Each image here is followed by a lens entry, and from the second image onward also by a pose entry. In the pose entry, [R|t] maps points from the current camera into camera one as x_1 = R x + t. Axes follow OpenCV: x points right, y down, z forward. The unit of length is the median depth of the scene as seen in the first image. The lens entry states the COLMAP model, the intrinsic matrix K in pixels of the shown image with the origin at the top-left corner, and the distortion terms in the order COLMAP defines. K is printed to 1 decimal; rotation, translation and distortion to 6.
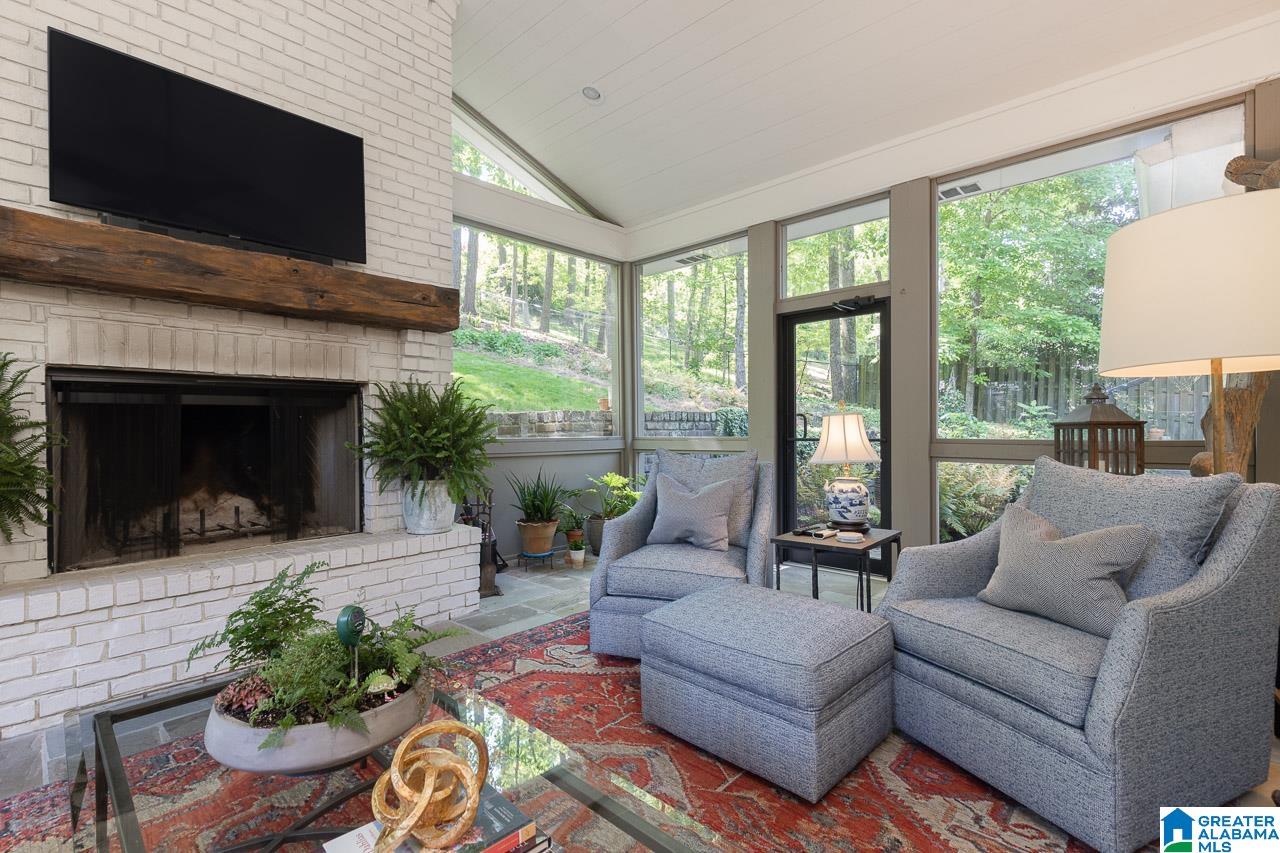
lens RADIAL K [[577.4, 0, 637.4], [0, 577.4, 429.3], [0, 0, 1]] dist [0.002062, -0.000375]
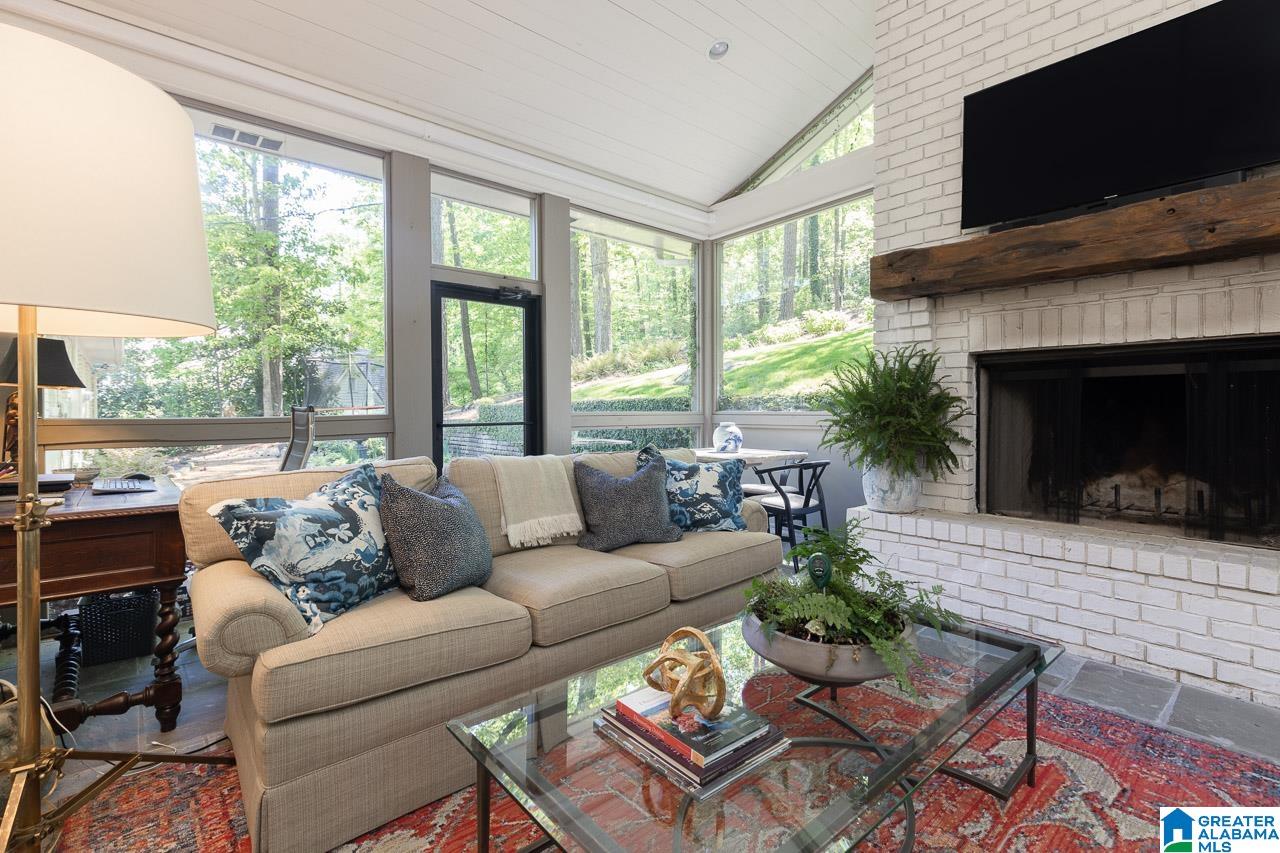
lens RADIAL K [[571.6, 0, 639.7], [0, 571.6, 411.8], [0, 0, 1]] dist [0.004705, -0.000103]
pose [[-0.099682, 0.018471, -0.994848, 0.265341], [0.001685, 0.999829, 0.018395, -0.002485], [0.995018, 0.000157, -0.099696, 0.284504]]
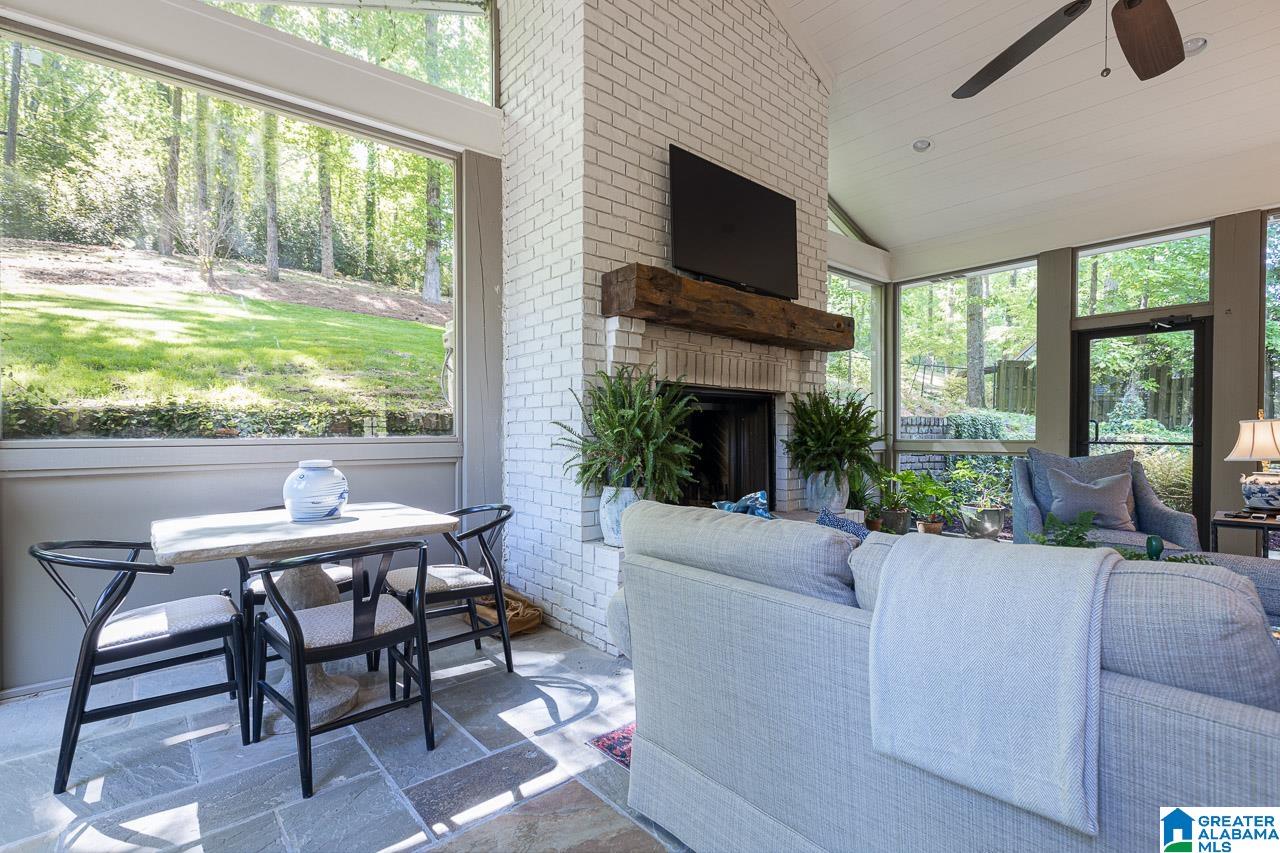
lens RADIAL K [[574.5, 0, 634.2], [0, 574.5, 436.8], [0, 0, 1]] dist [0.001554, -0.000220]
pose [[0.992745, 0.011580, -0.119680, -0.673605], [-0.010679, 0.999910, 0.008164, 0.009646], [0.119764, -0.006827, 0.992779, -0.304635]]
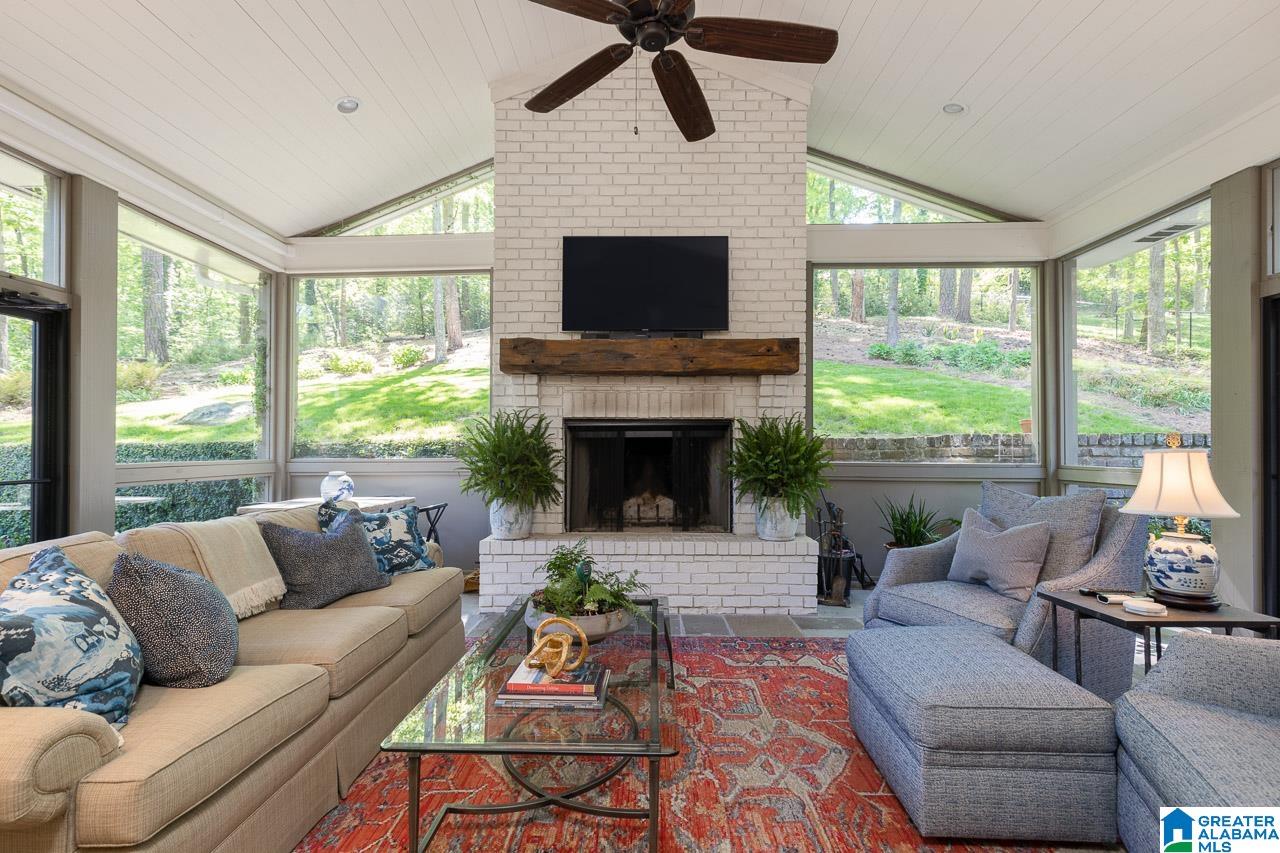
lens RADIAL K [[574.5, 0, 634.2], [0, 574.5, 436.8], [0, 0, 1]] dist [0.001554, -0.000220]
pose [[0.668603, -0.002070, -0.743617, 0.364890], [-0.007889, 0.999920, -0.009876, -0.026569], [0.743578, 0.012470, 0.668533, -0.040079]]
